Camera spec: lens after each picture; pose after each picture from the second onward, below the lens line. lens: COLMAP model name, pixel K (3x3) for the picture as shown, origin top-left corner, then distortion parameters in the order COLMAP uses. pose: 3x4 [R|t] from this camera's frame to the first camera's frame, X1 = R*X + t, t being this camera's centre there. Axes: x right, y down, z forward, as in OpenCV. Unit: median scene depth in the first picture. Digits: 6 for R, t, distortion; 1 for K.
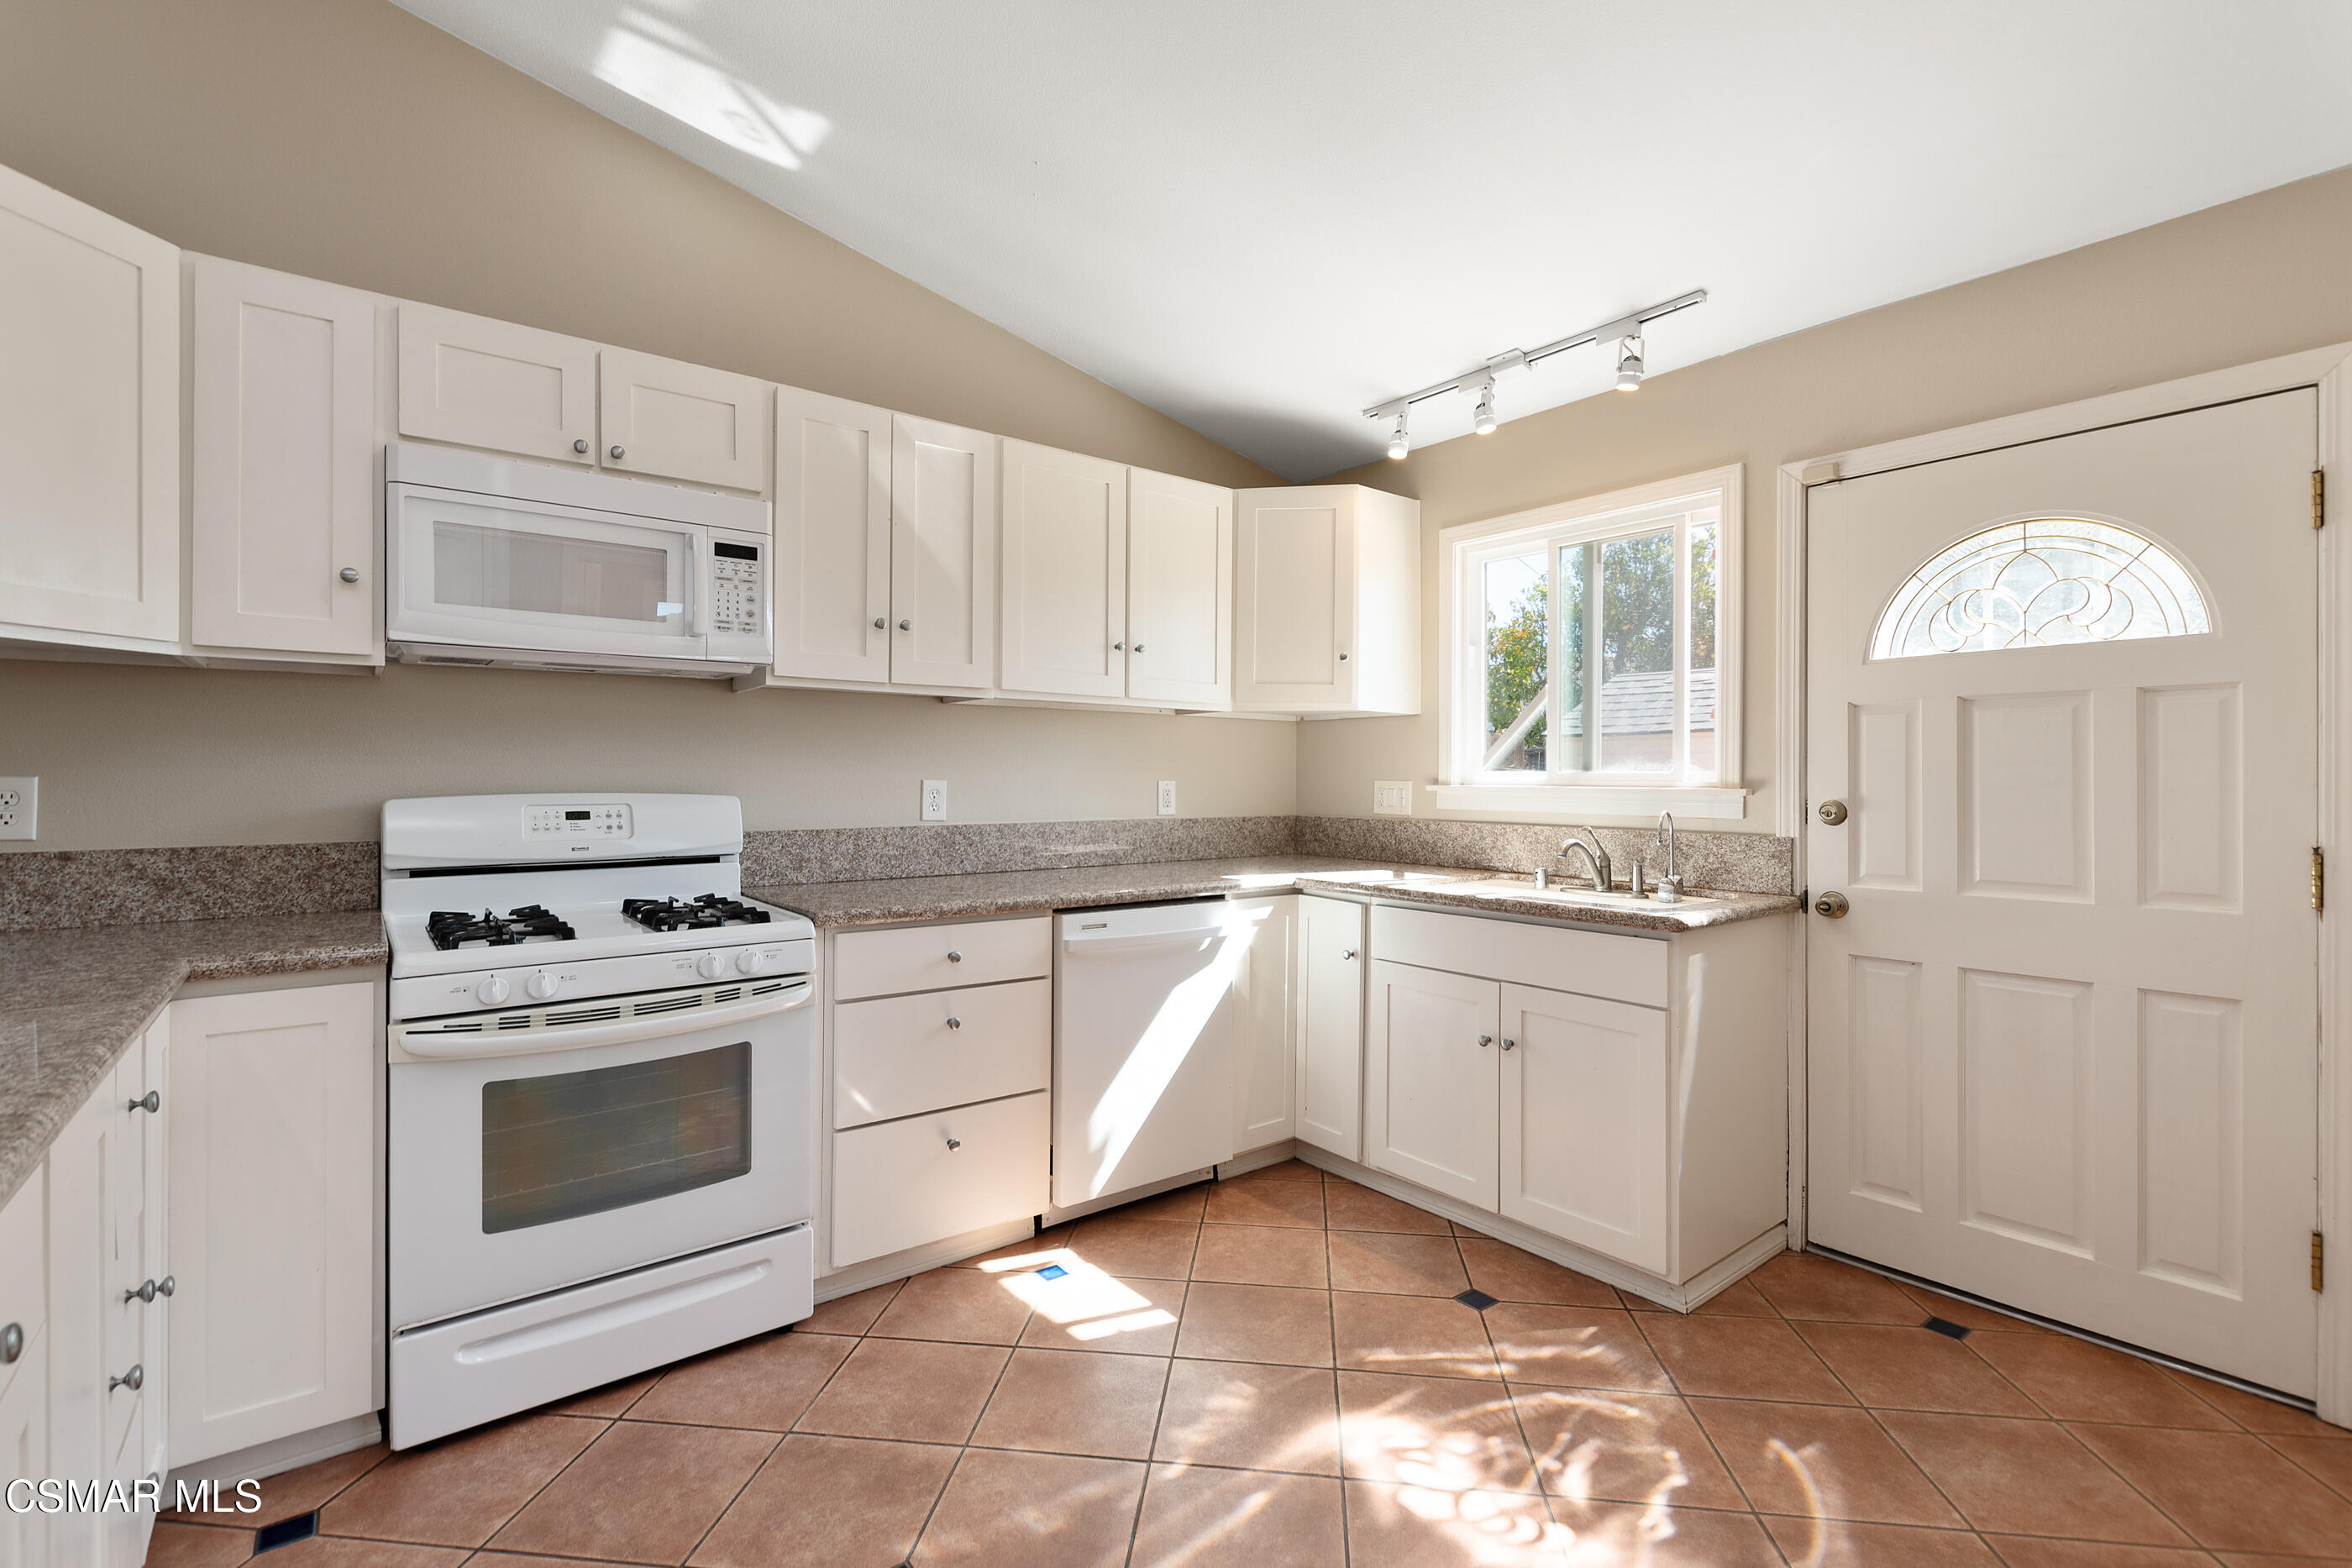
lens RADIAL K [[1046.8, 0, 1171.2], [0, 1046.8, 778.2], [0, 0, 1]] dist [0.002063, 0.000276]
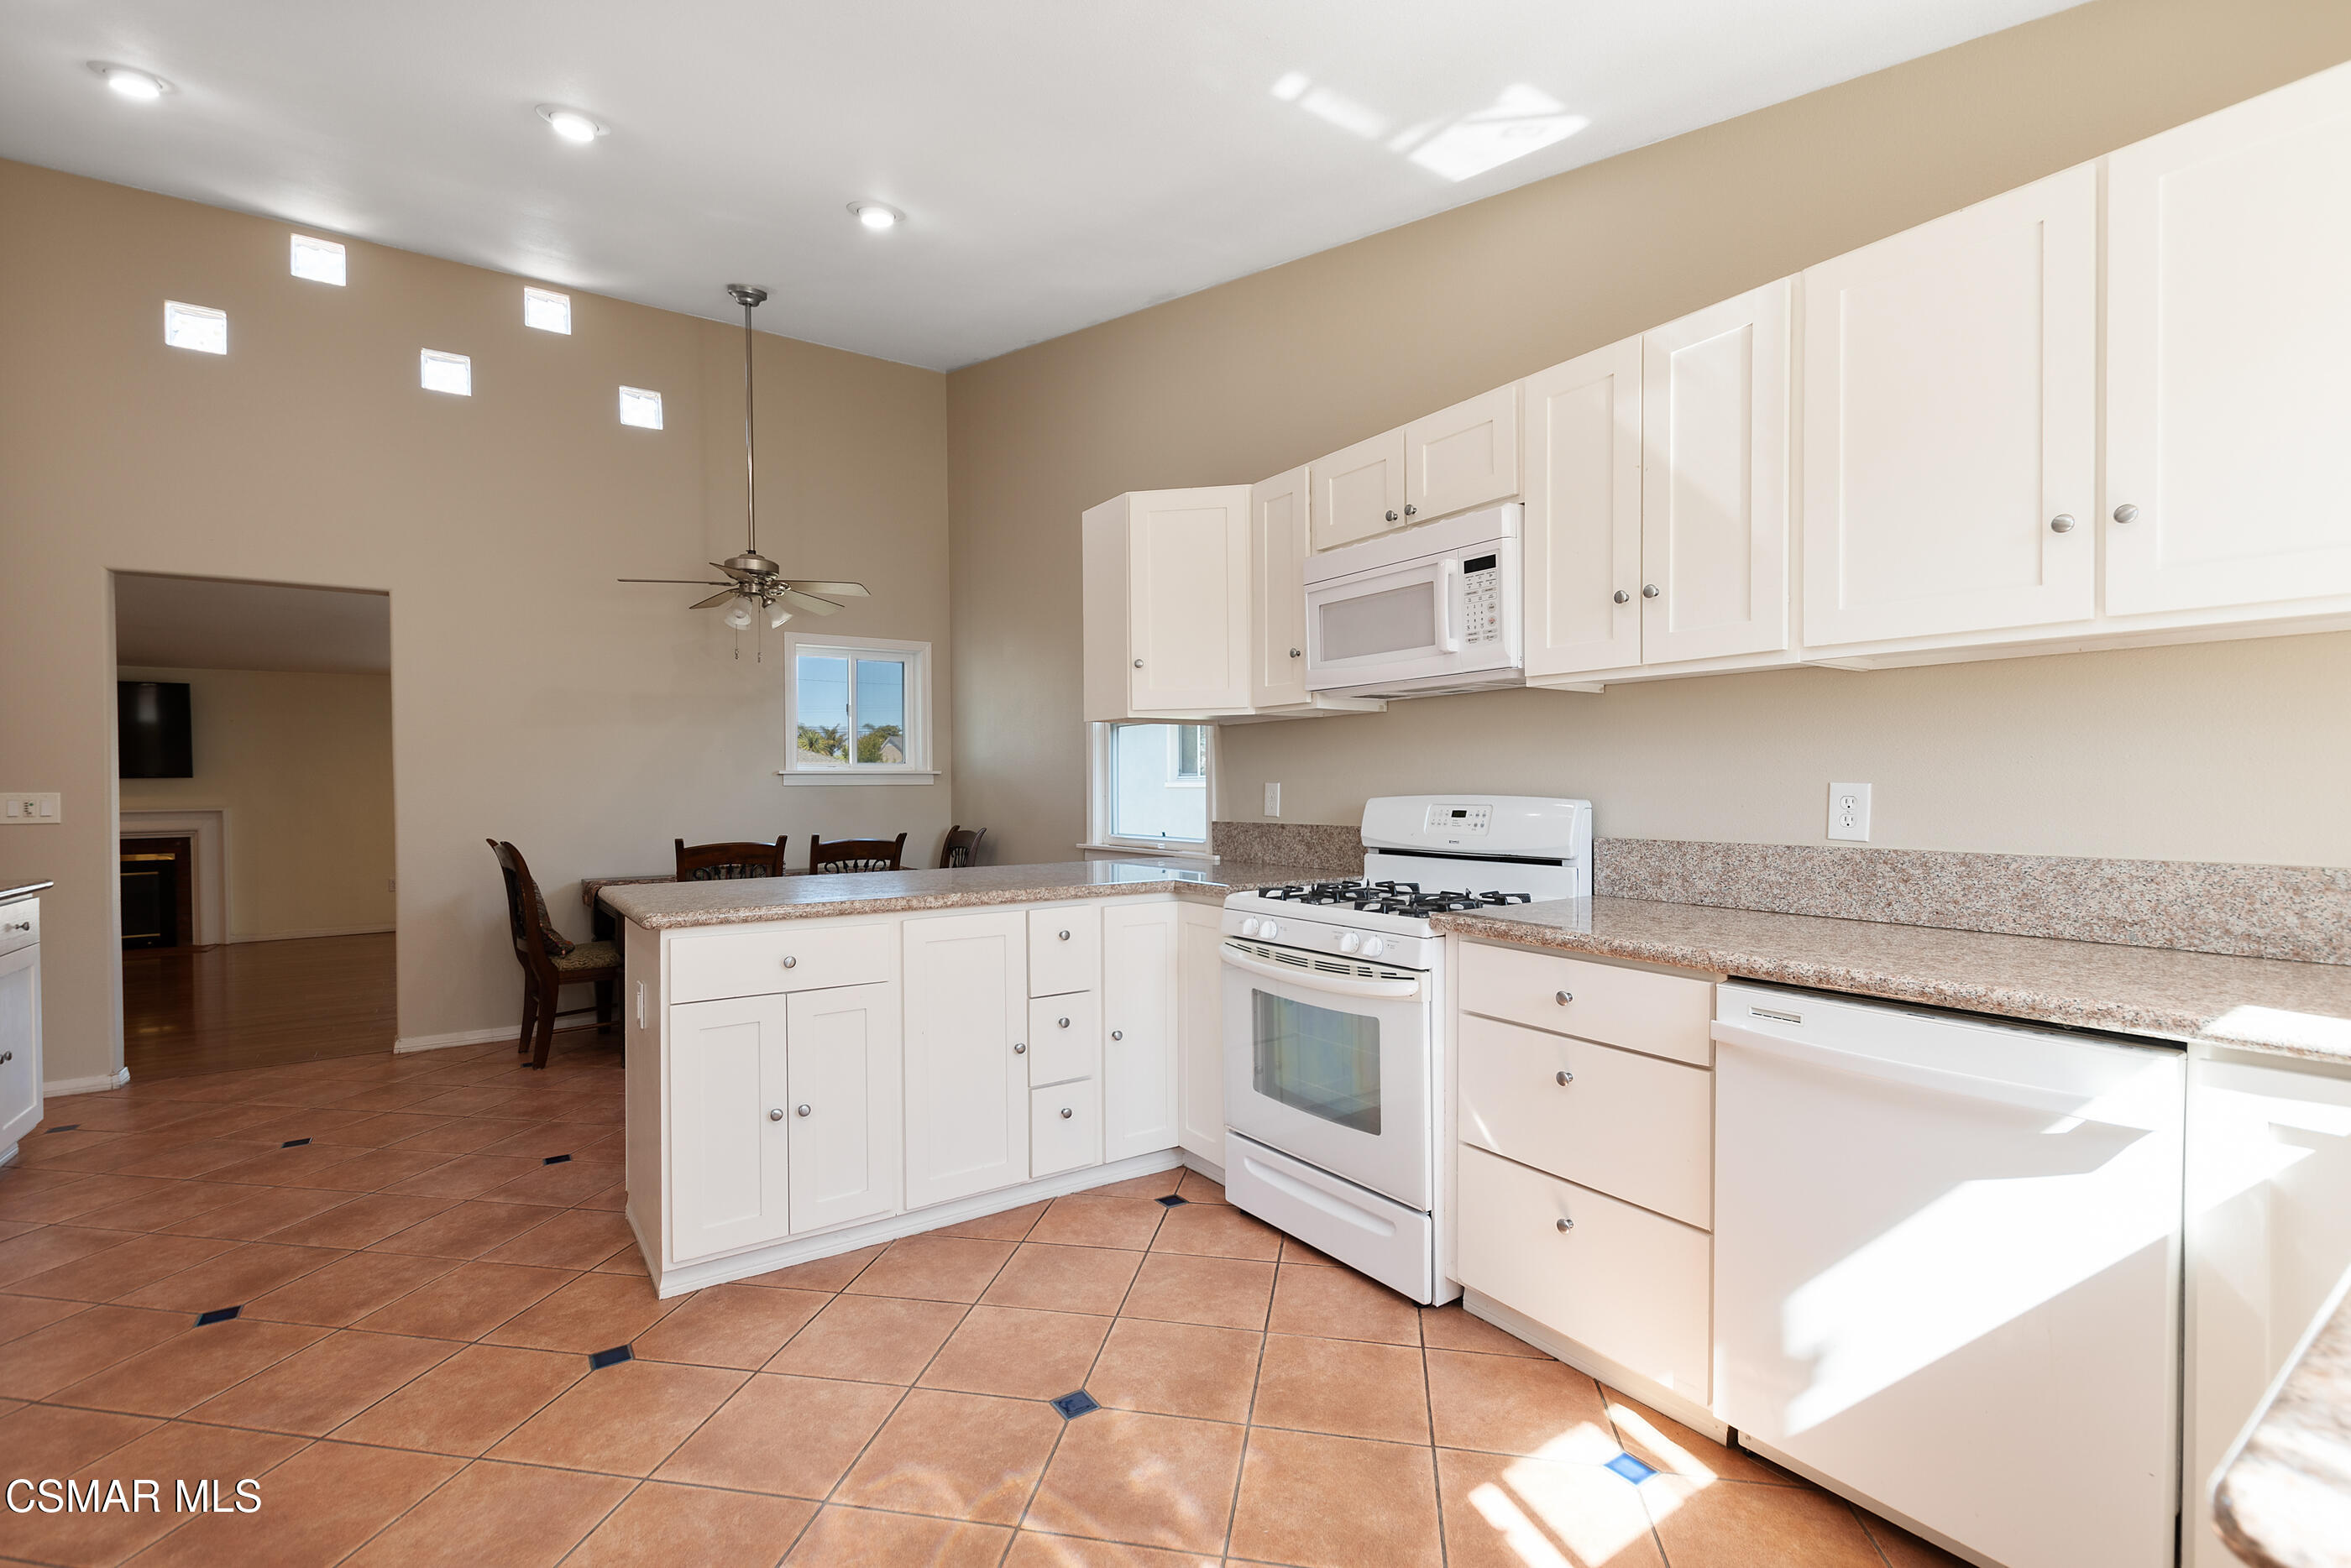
lens RADIAL K [[1042.9, 0, 1178.0], [0, 1042.9, 799.3], [0, 0, 1]] dist [0.000254, -0.000024]
pose [[-0.057472, 0.012803, -0.998265, 0.607054], [0.004620, 0.999910, 0.012558, 0.002638], [0.998336, -0.003890, -0.057526, 0.722385]]
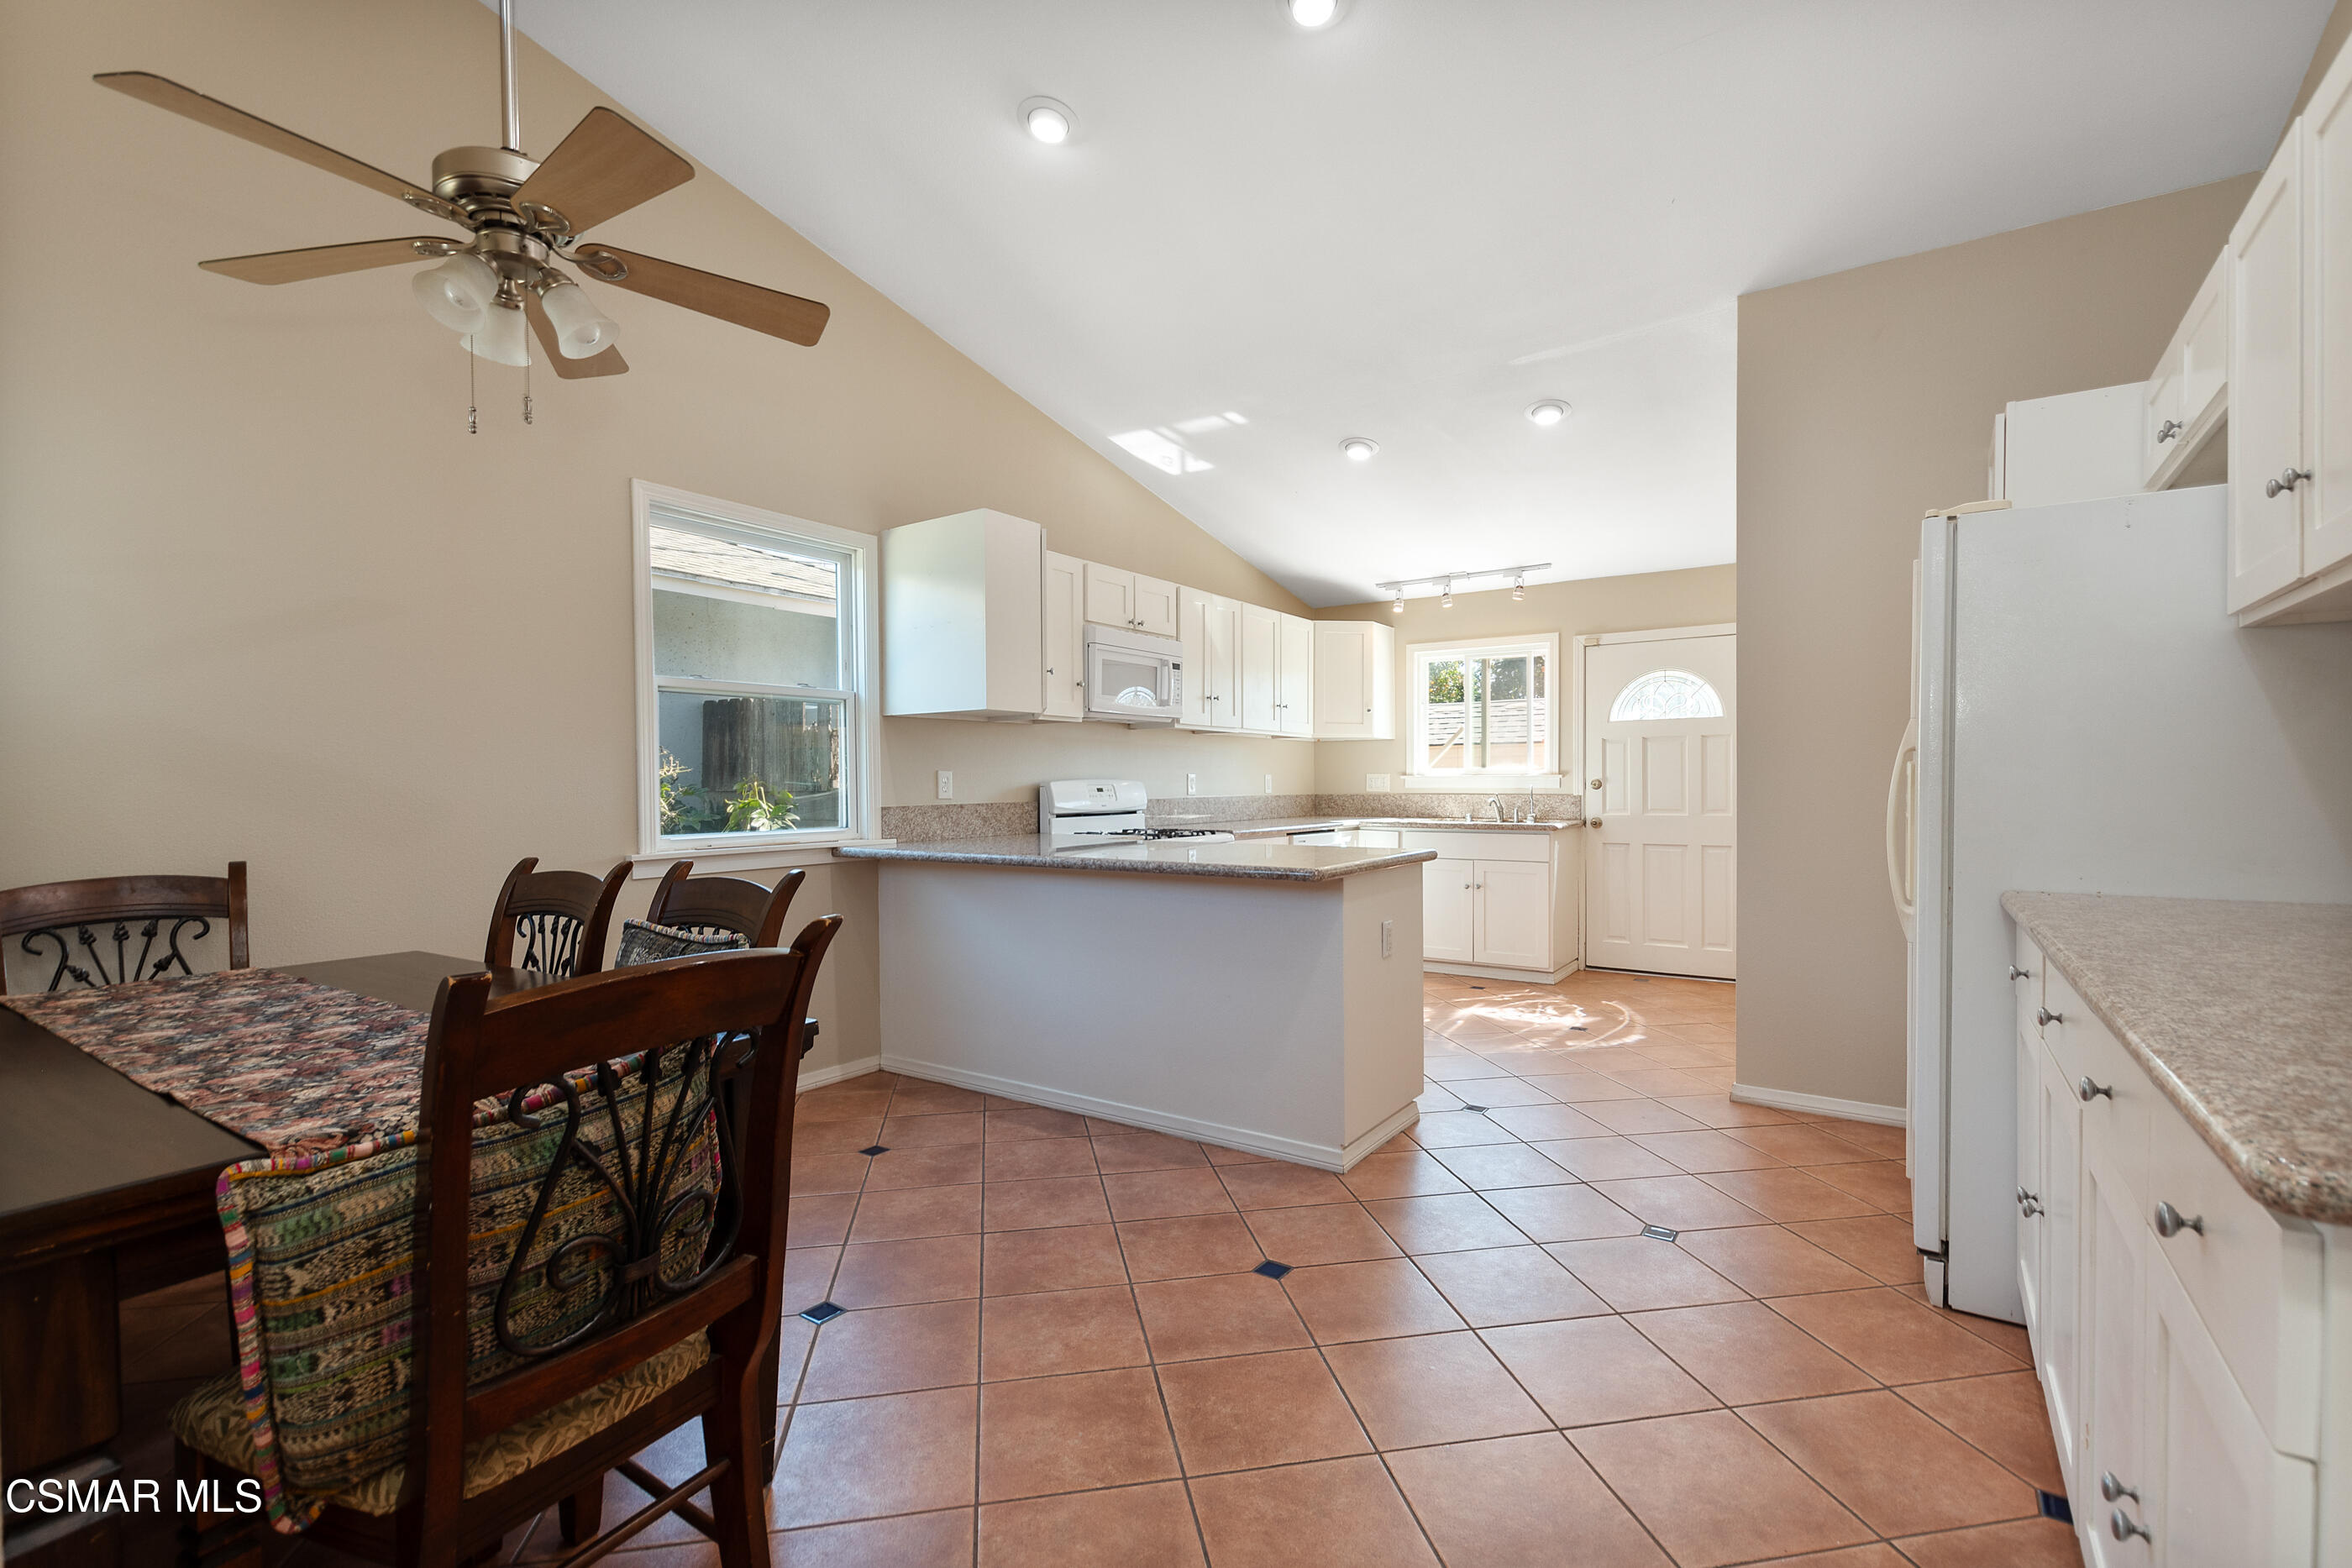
lens RADIAL K [[1043.4, 0, 1178.5], [0, 1043.4, 799.3], [0, 0, 1]] dist [0.000254, -0.000024]
pose [[0.955439, -0.013140, 0.294896, -0.994985], [0.008829, 0.999834, 0.015946, 0.021599], [-0.295056, -0.012632, 0.955396, -1.005910]]
